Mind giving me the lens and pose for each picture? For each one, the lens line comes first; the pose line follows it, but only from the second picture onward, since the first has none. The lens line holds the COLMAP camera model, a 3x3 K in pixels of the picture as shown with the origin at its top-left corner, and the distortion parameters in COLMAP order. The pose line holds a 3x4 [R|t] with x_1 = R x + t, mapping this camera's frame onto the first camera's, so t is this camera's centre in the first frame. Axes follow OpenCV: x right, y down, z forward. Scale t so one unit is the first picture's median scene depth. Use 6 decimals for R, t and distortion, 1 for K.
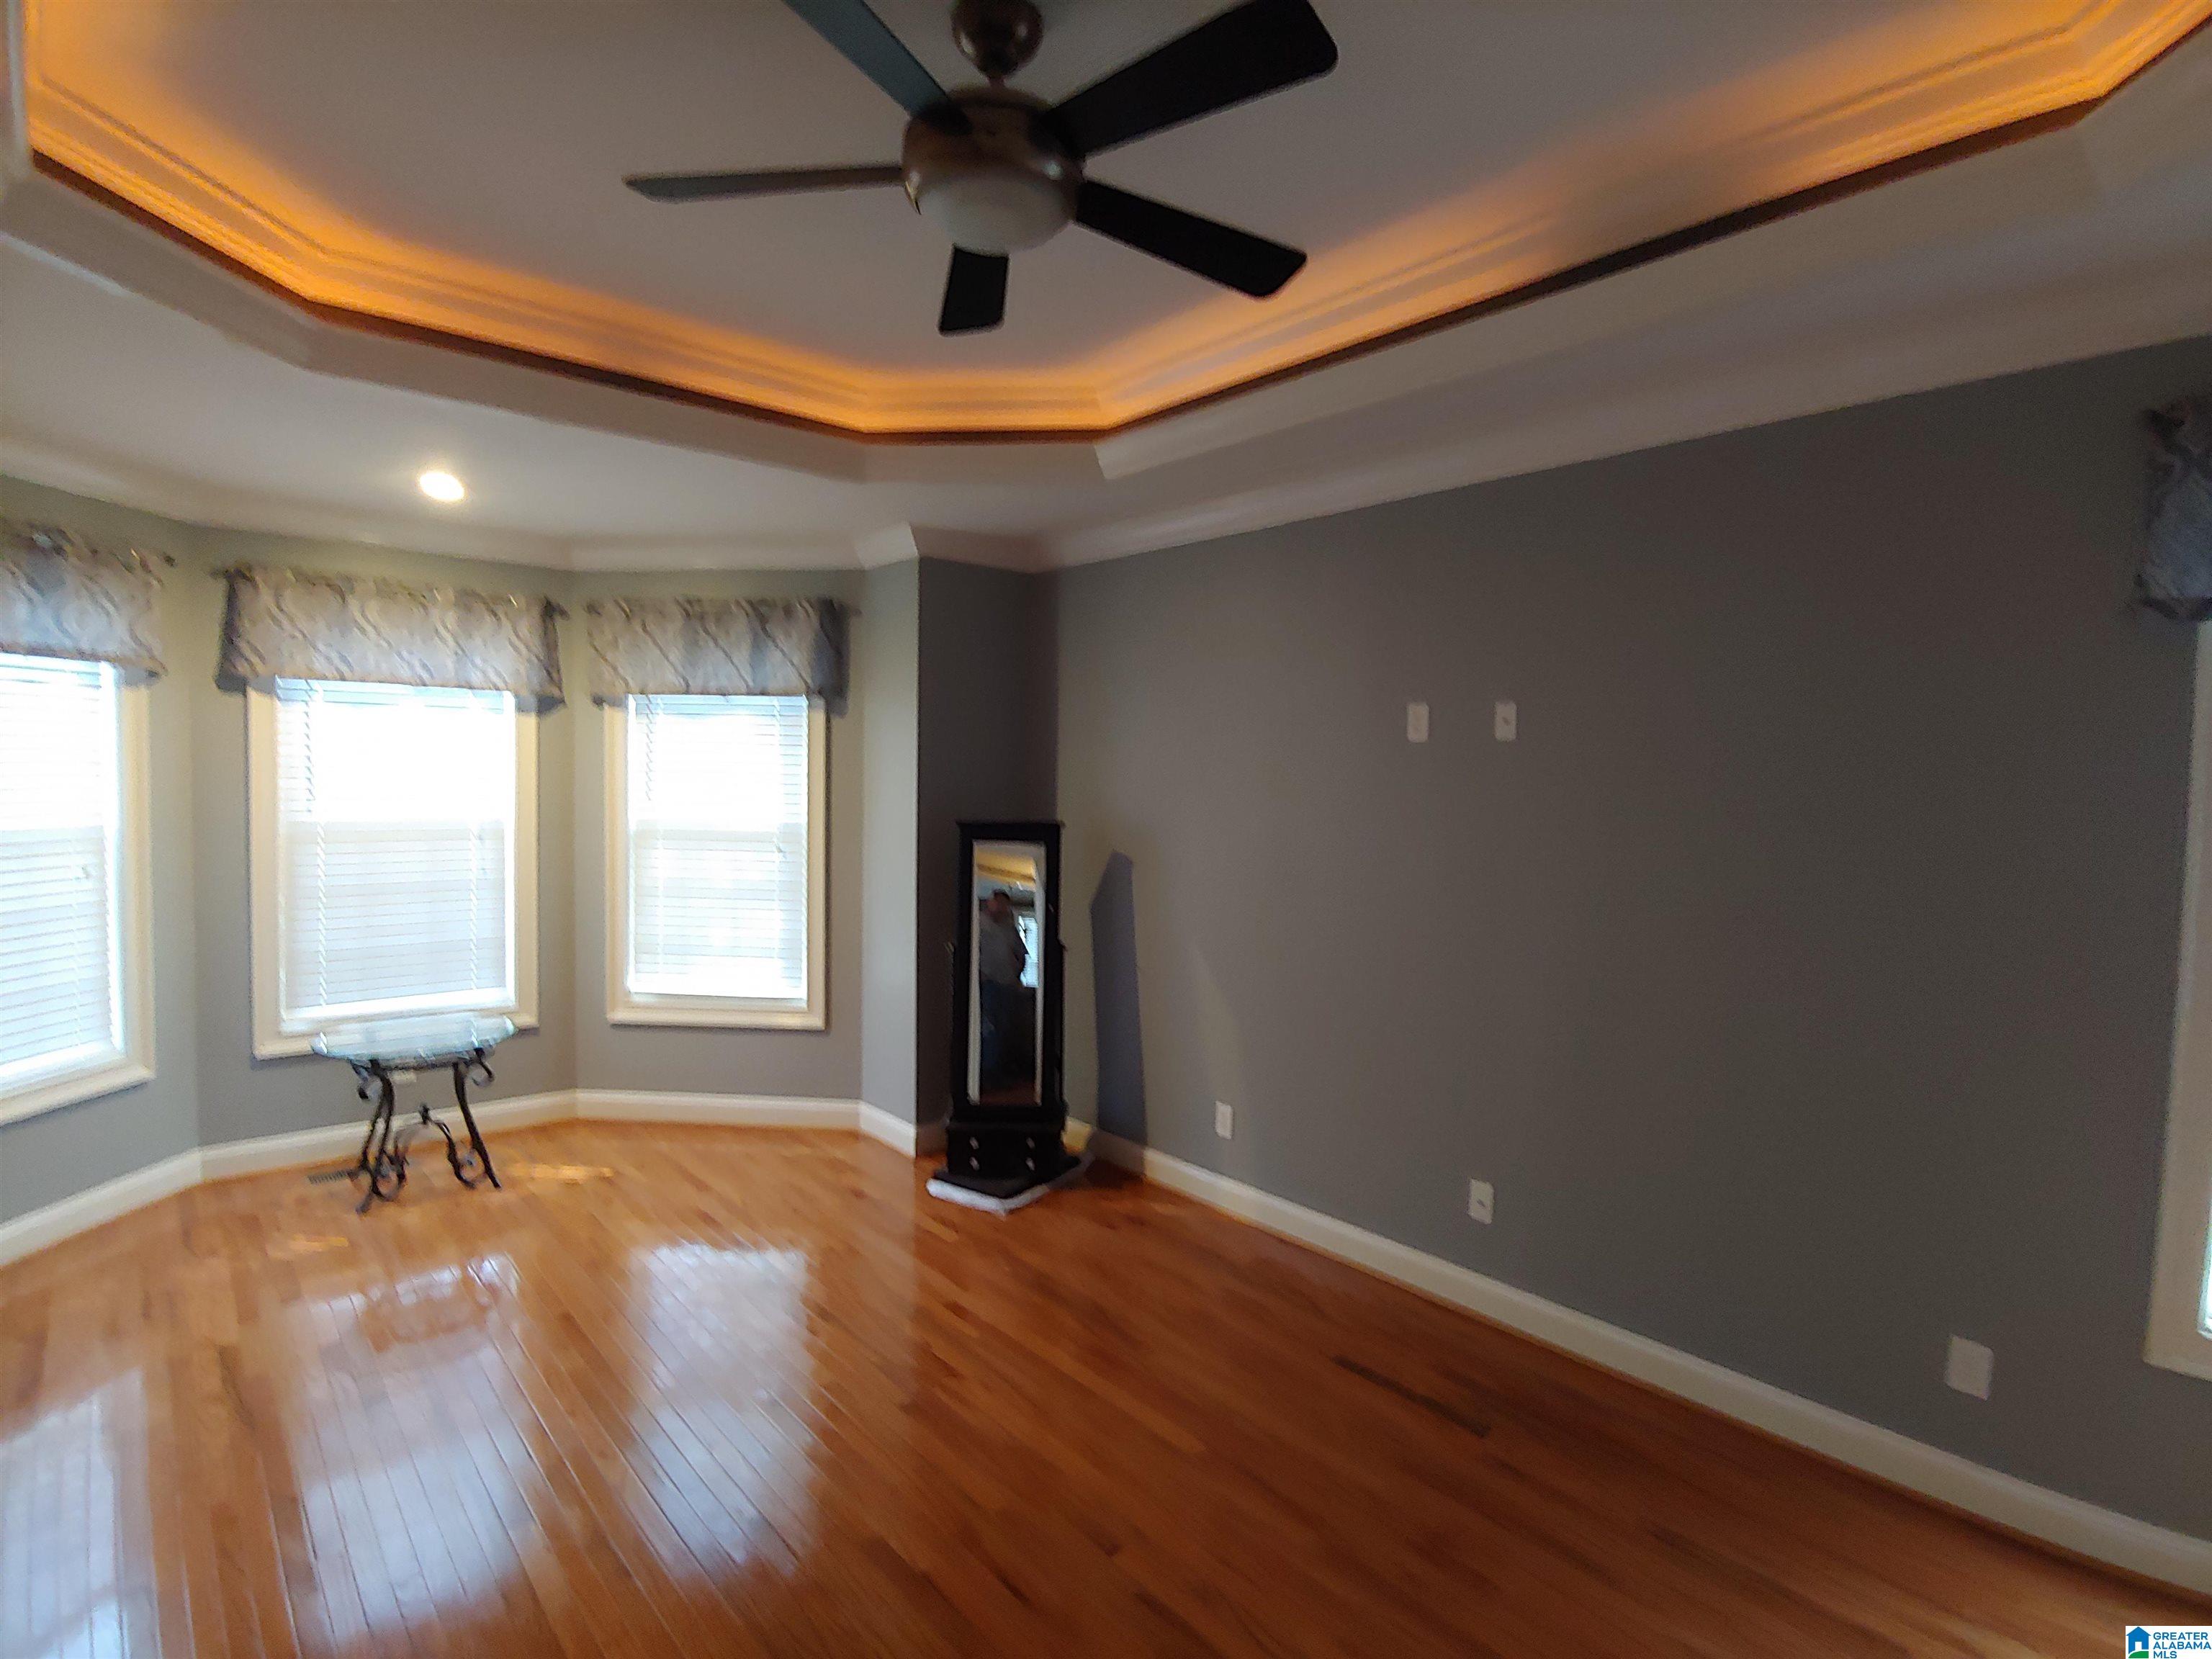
lens RADIAL K [[1120.2, 0, 1100.5], [0, 1120.2, 832.8], [0, 0, 1]] dist [0.001134, -0.002008]
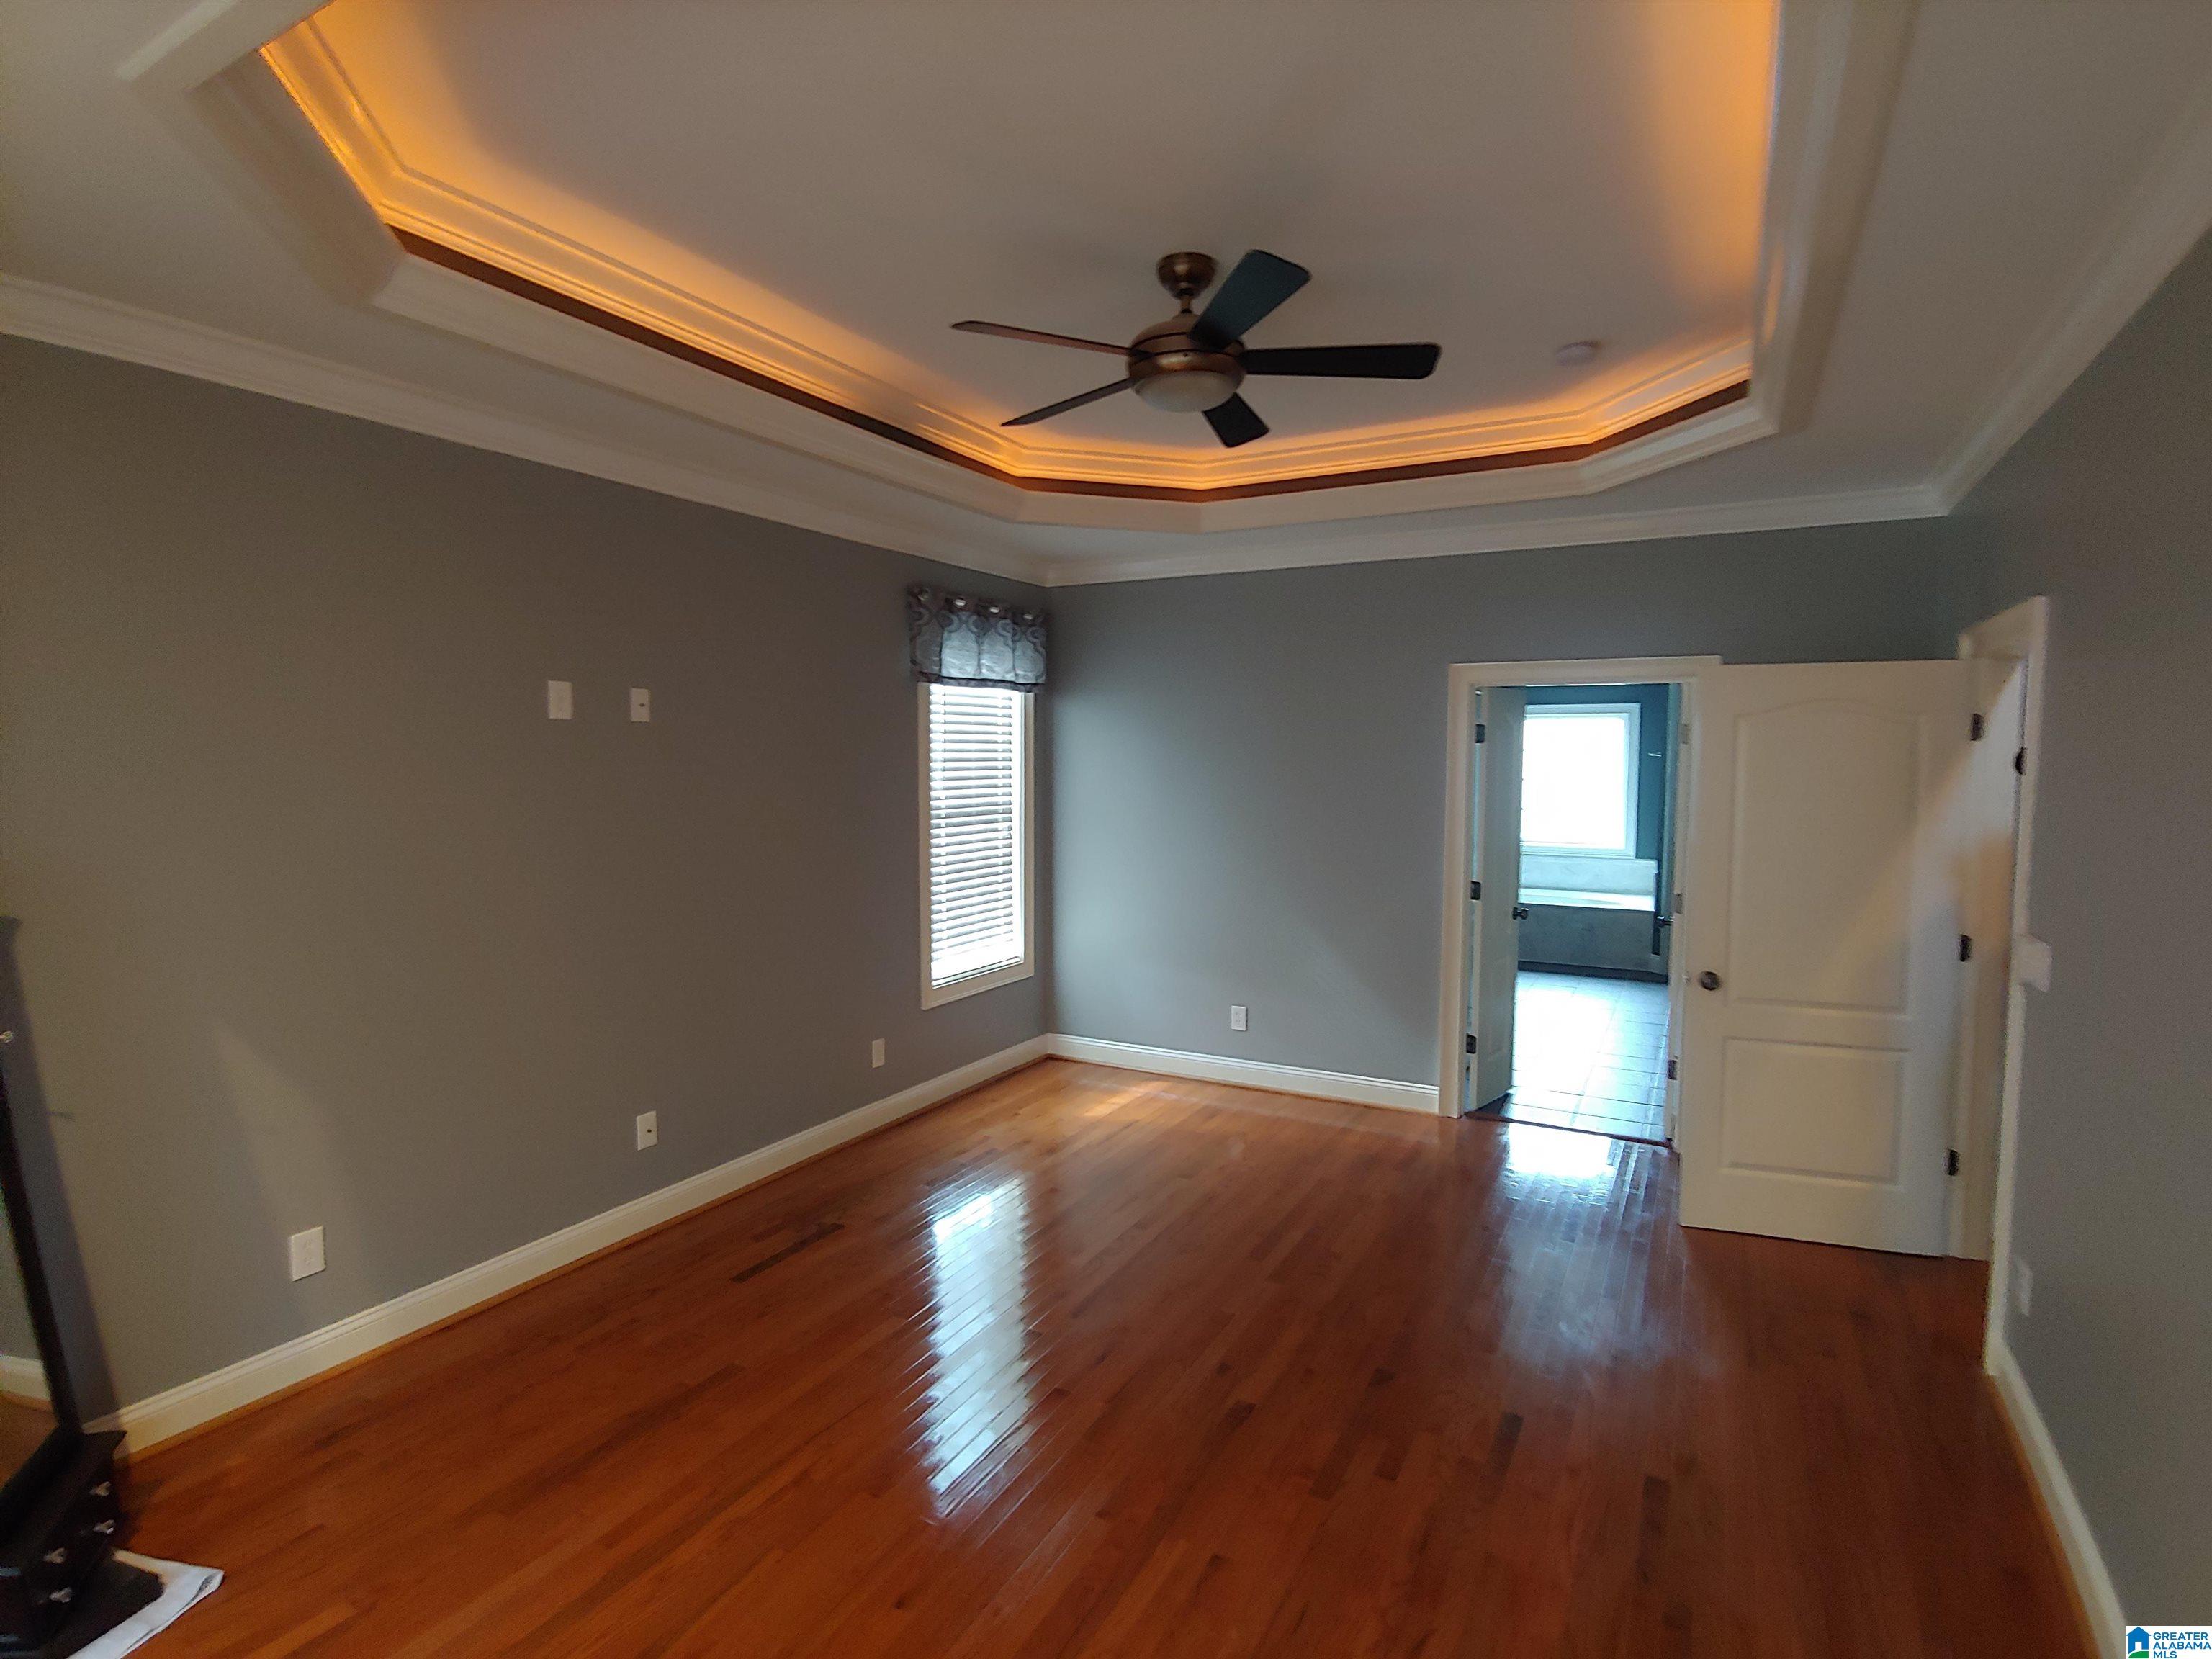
lens RADIAL K [[1120.2, 0, 1102.8], [0, 1120.2, 828.0], [0, 0, 1]] dist [0.001134, -0.002008]
pose [[-0.340626, -0.071723, 0.937459, -0.852604], [0.049542, 0.994332, 0.094076, -0.057070], [-0.938893, 0.078489, -0.335141, 0.922158]]
